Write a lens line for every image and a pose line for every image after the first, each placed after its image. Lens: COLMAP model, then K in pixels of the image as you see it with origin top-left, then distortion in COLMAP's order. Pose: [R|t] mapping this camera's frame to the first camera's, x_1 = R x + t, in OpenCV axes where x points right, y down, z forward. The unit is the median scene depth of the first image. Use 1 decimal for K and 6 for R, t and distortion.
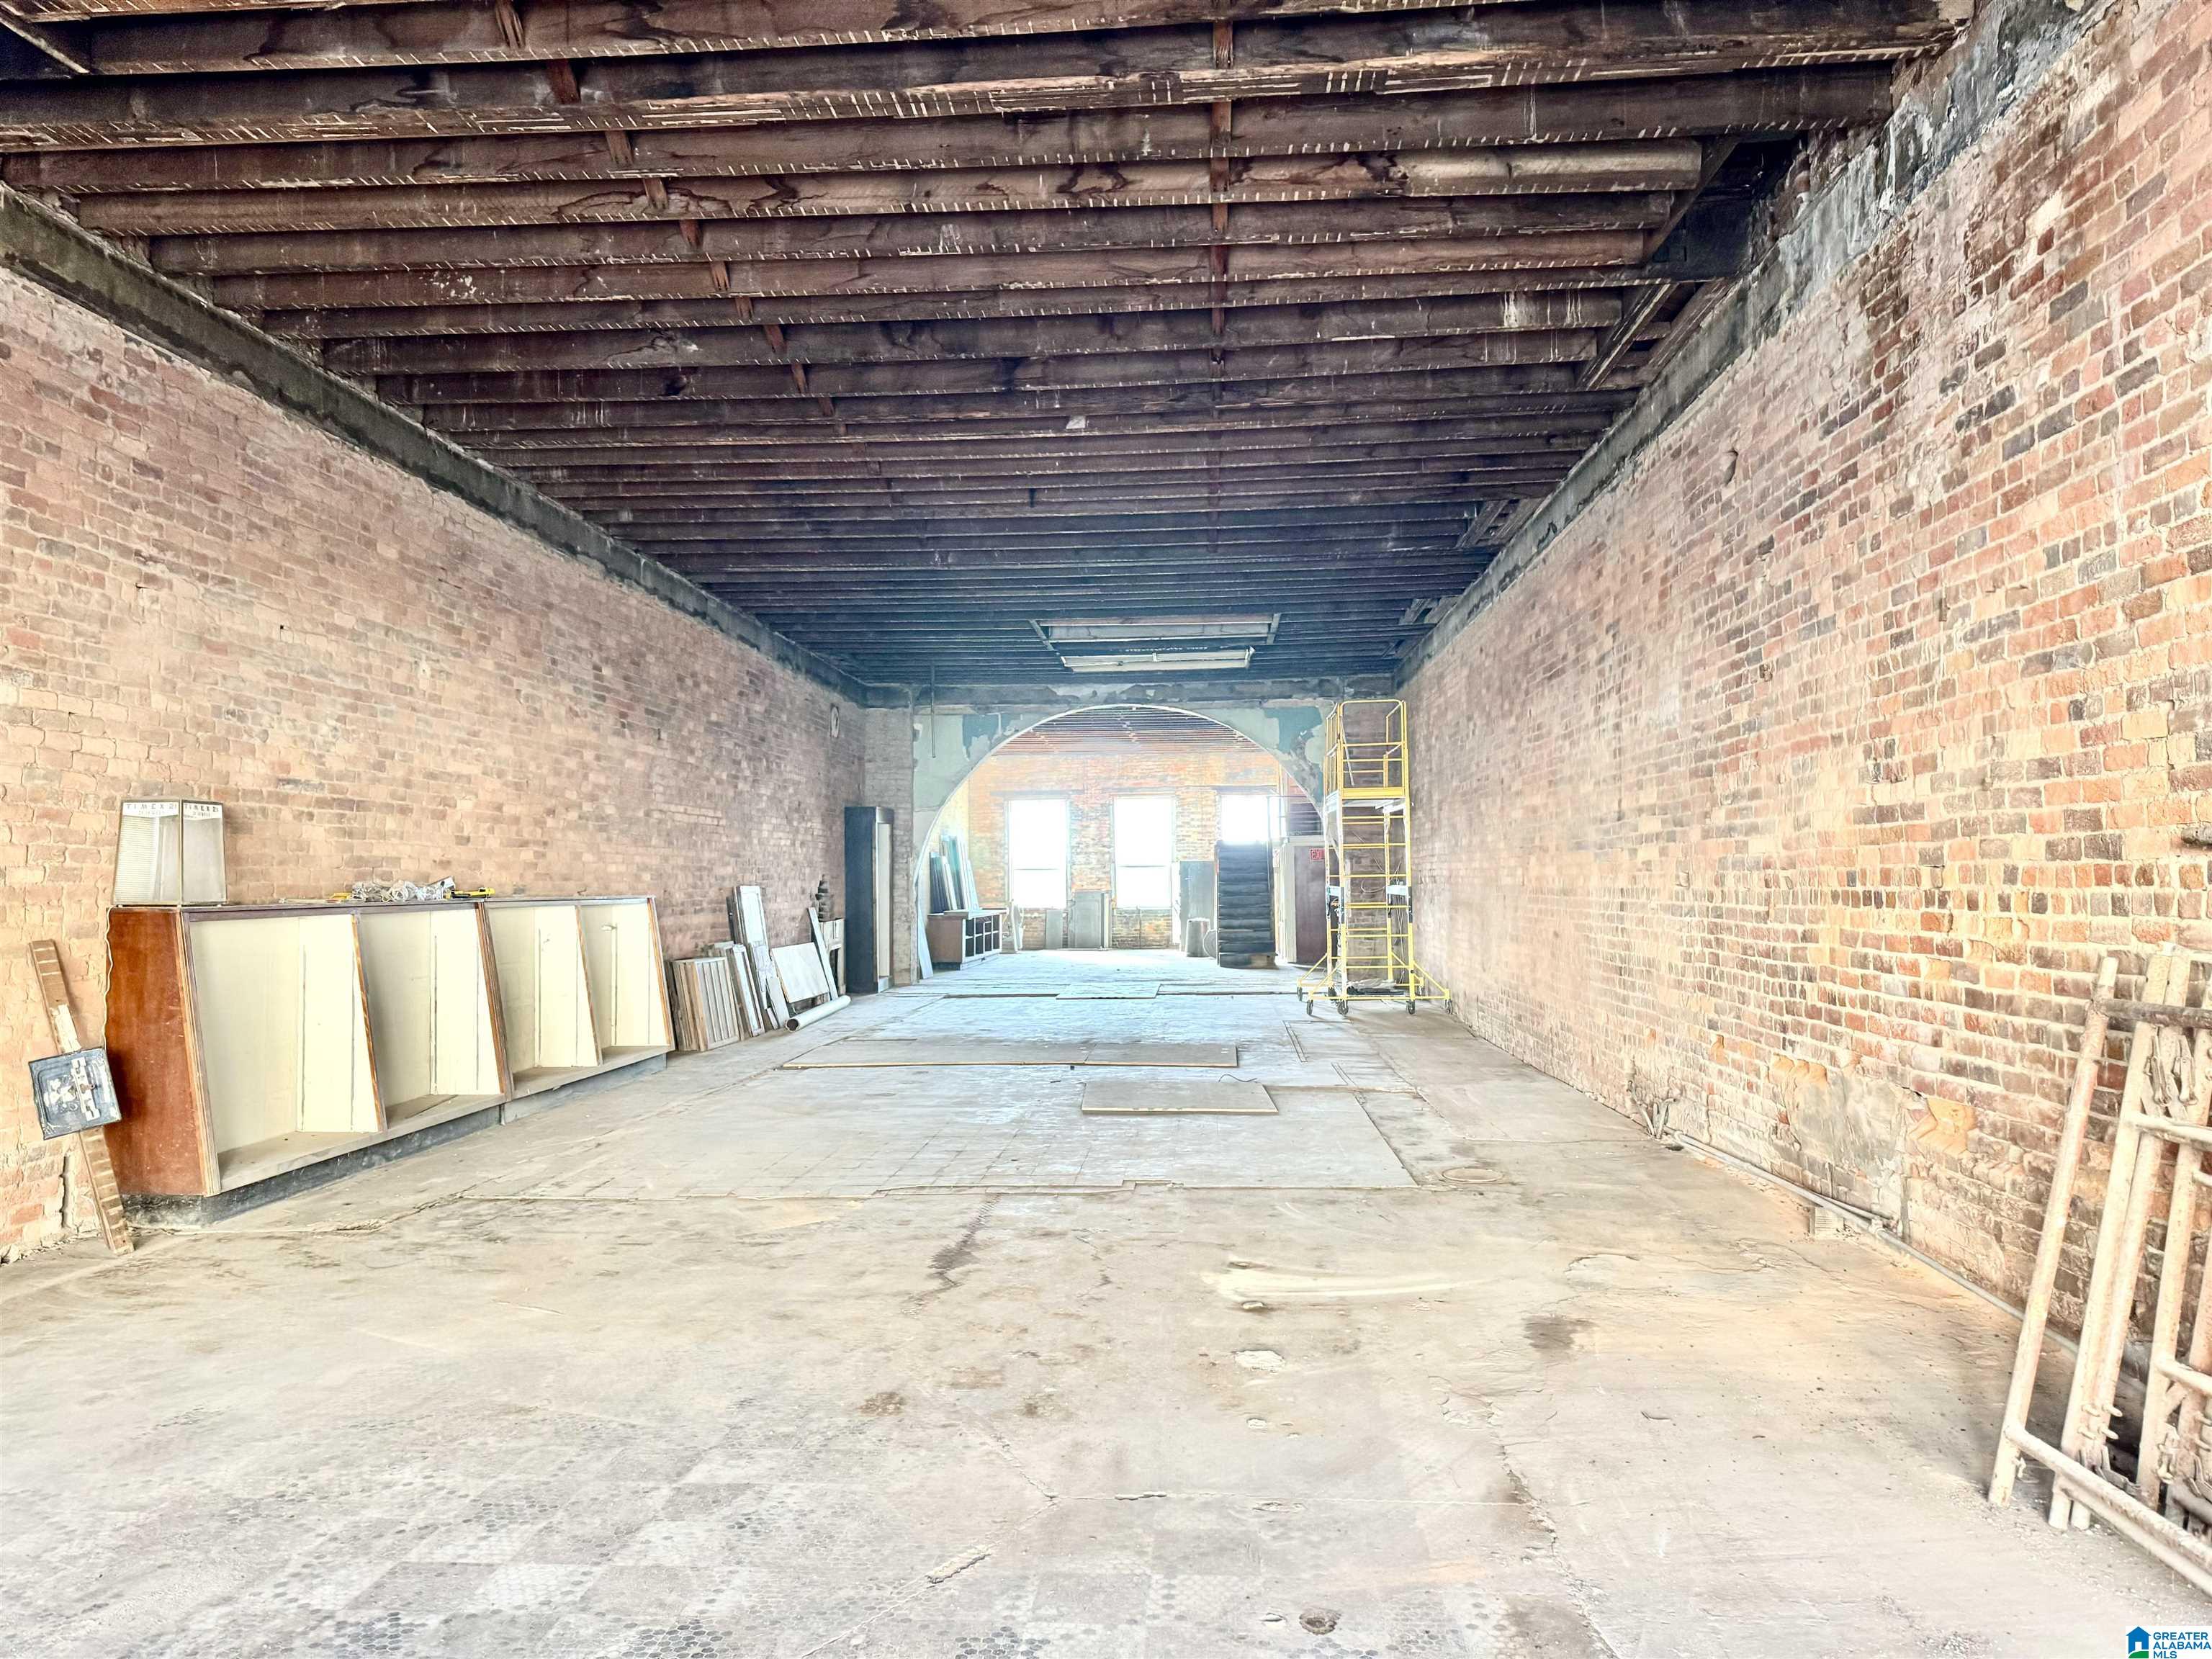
lens RADIAL K [[1534.7, 0, 1094.8], [0, 1534.7, 837.9], [0, 0, 1]] dist [0.035032, -0.041441]
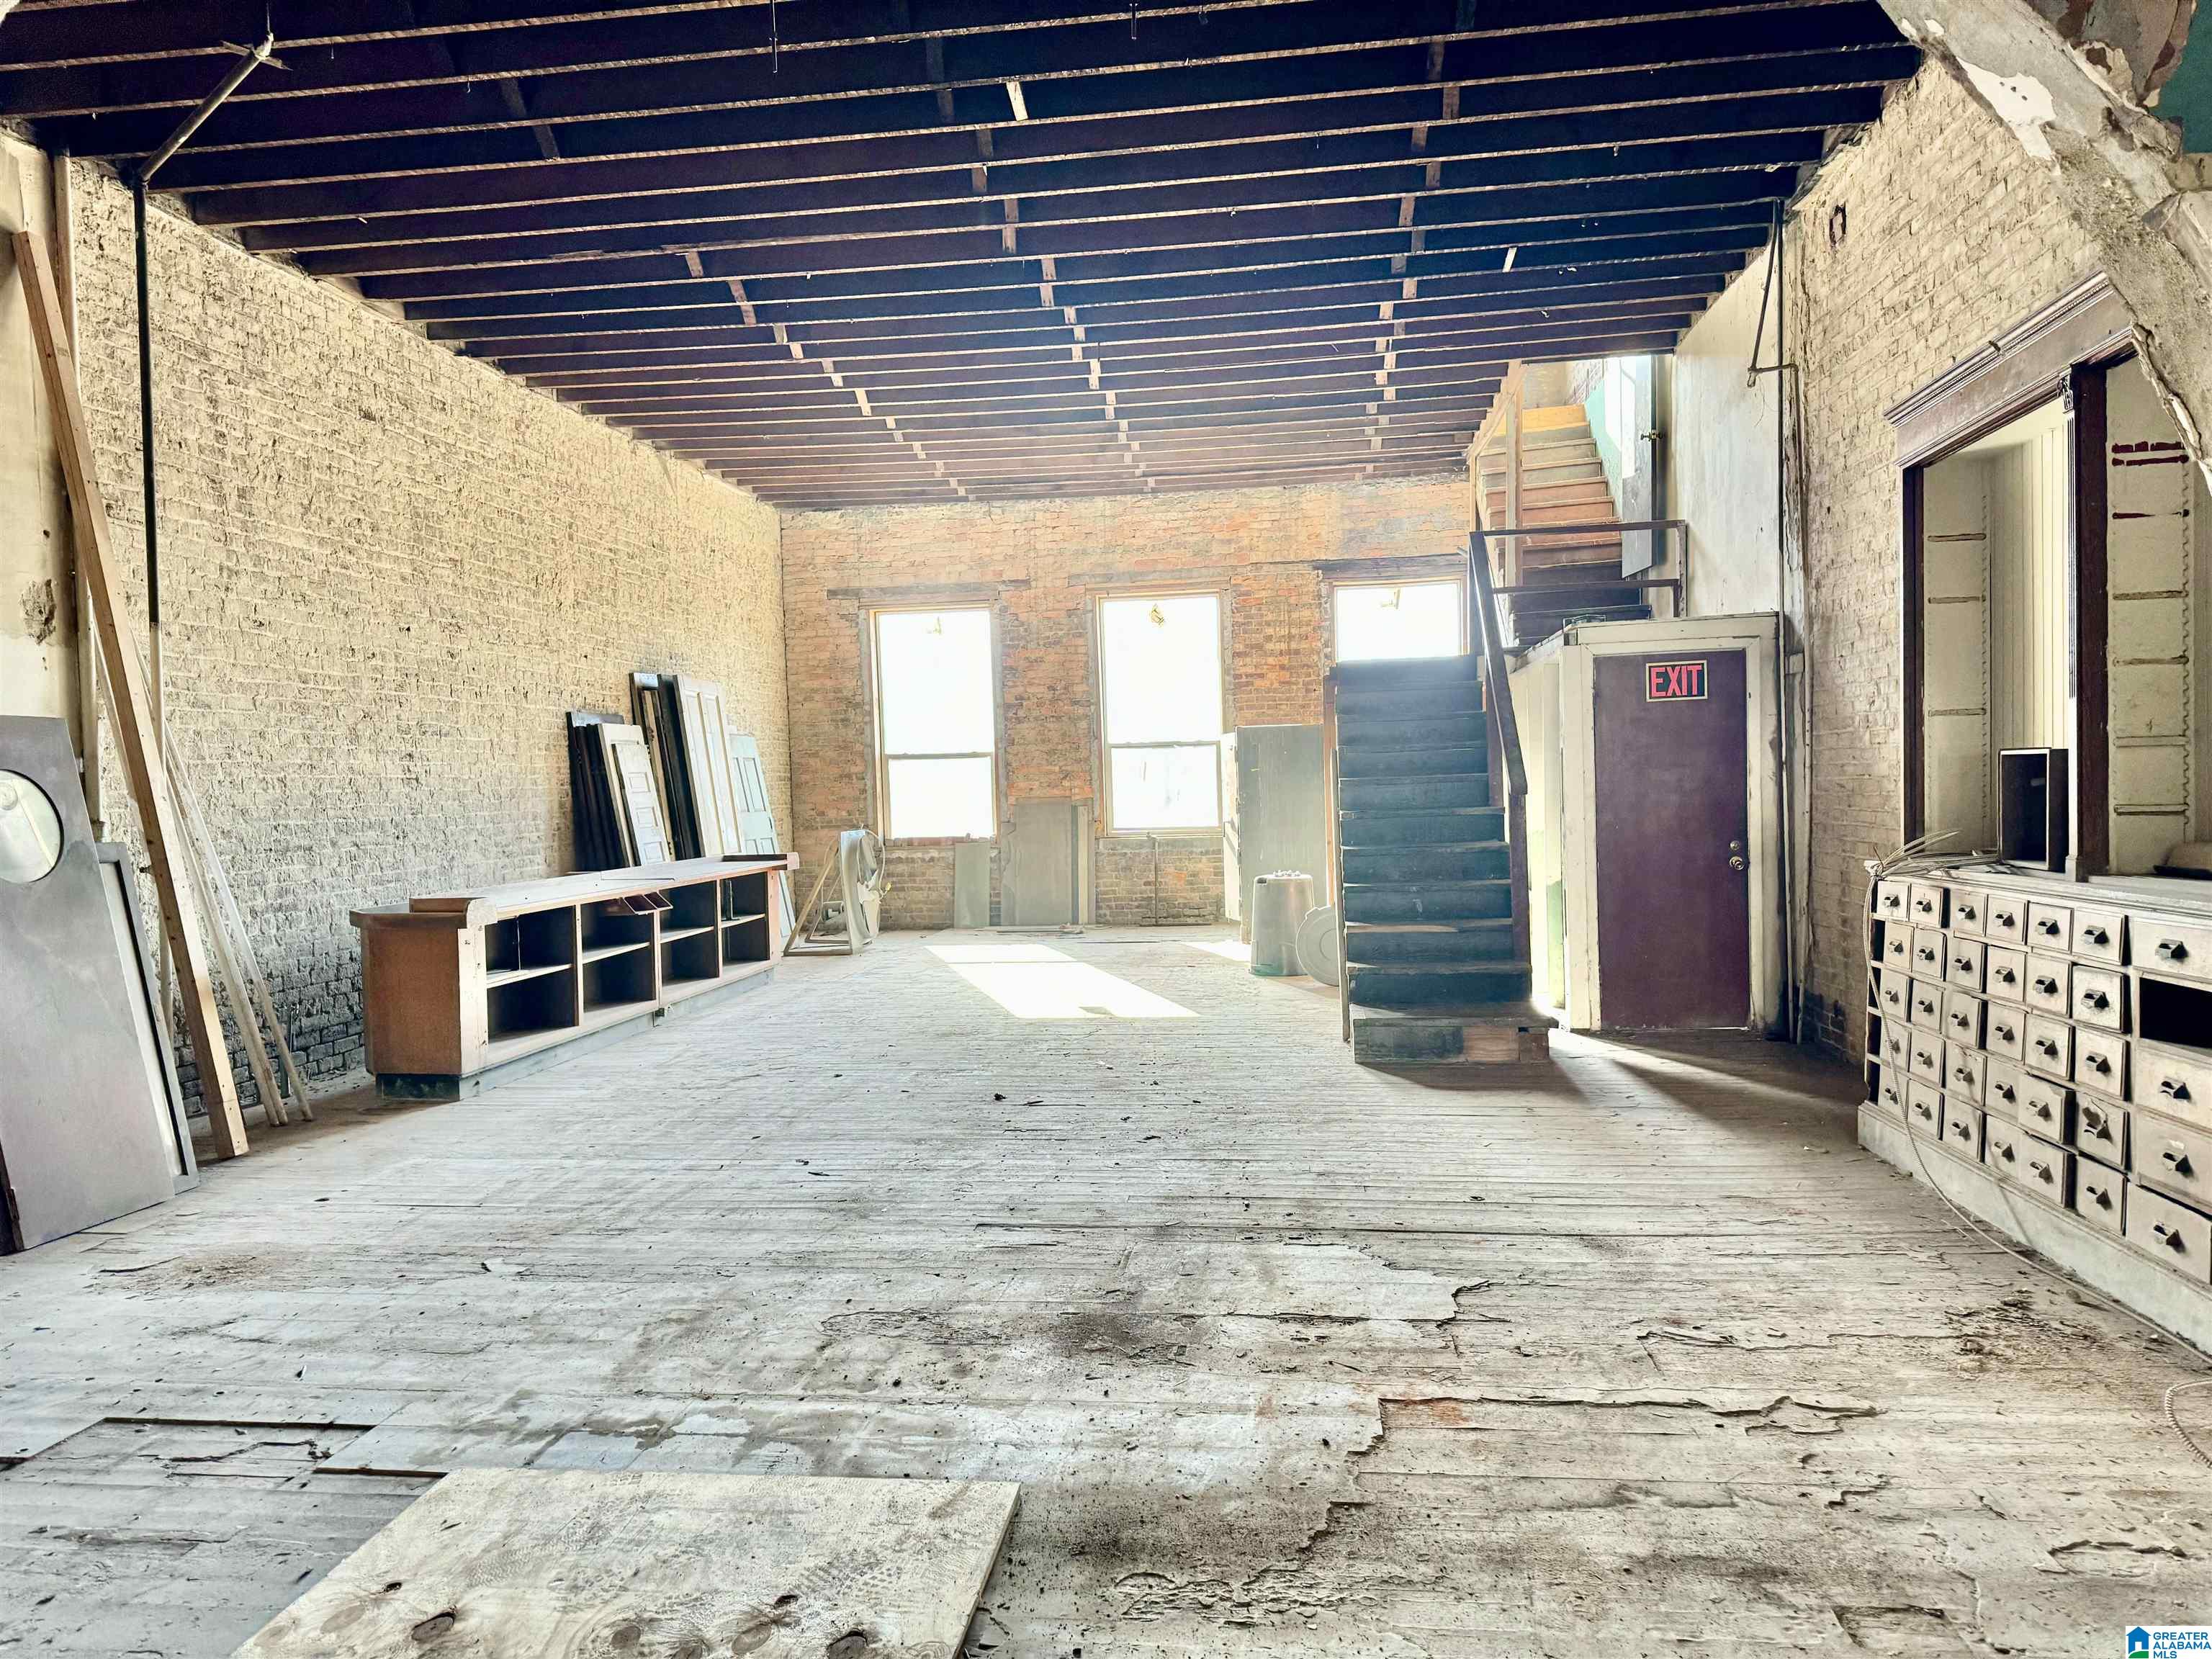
lens RADIAL K [[1534.7, 0, 1094.8], [0, 1534.7, 837.9], [0, 0, 1]] dist [0.035032, -0.041441]
pose [[0.998373, -0.014769, -0.055067, 0.068225], [0.018426, 0.997616, 0.066506, 0.028664], [0.053953, -0.067413, 0.996265, 1.002808]]
